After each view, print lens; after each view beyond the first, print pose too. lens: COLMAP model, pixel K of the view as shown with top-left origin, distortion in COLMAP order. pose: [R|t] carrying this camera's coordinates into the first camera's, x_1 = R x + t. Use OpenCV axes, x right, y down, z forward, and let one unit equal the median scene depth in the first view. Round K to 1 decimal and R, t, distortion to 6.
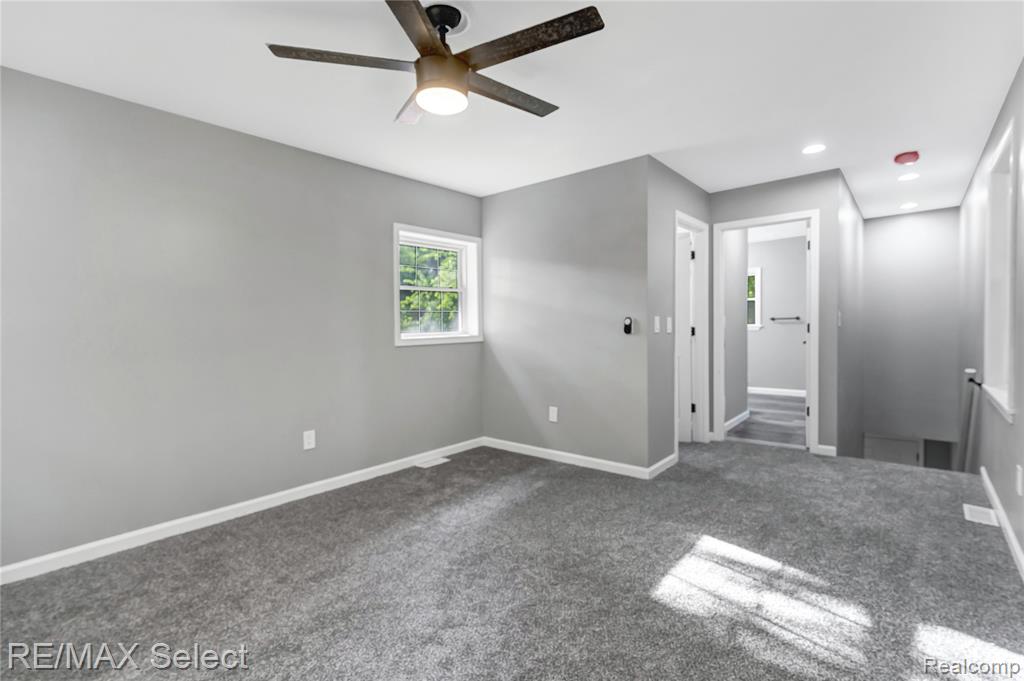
lens RADIAL K [[470.4, 0, 519.0], [0, 470.4, 334.2], [0, 0, 1]] dist [0.012400, 0.000989]
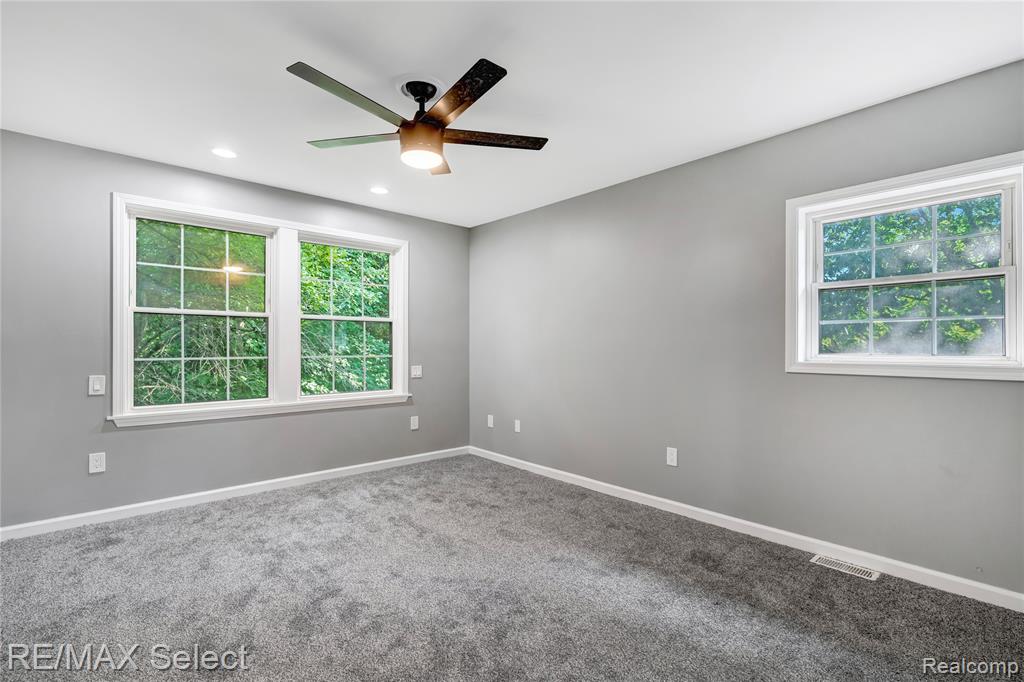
lens RADIAL K [[470.4, 0, 521.2], [0, 470.4, 342.5], [0, 0, 1]] dist [0.012400, 0.000989]
pose [[-0.124124, 0.006016, -0.992248, 0.788426], [-0.023606, 0.999681, 0.009014, -0.025544], [0.991986, 0.024542, -0.123943, 1.084551]]
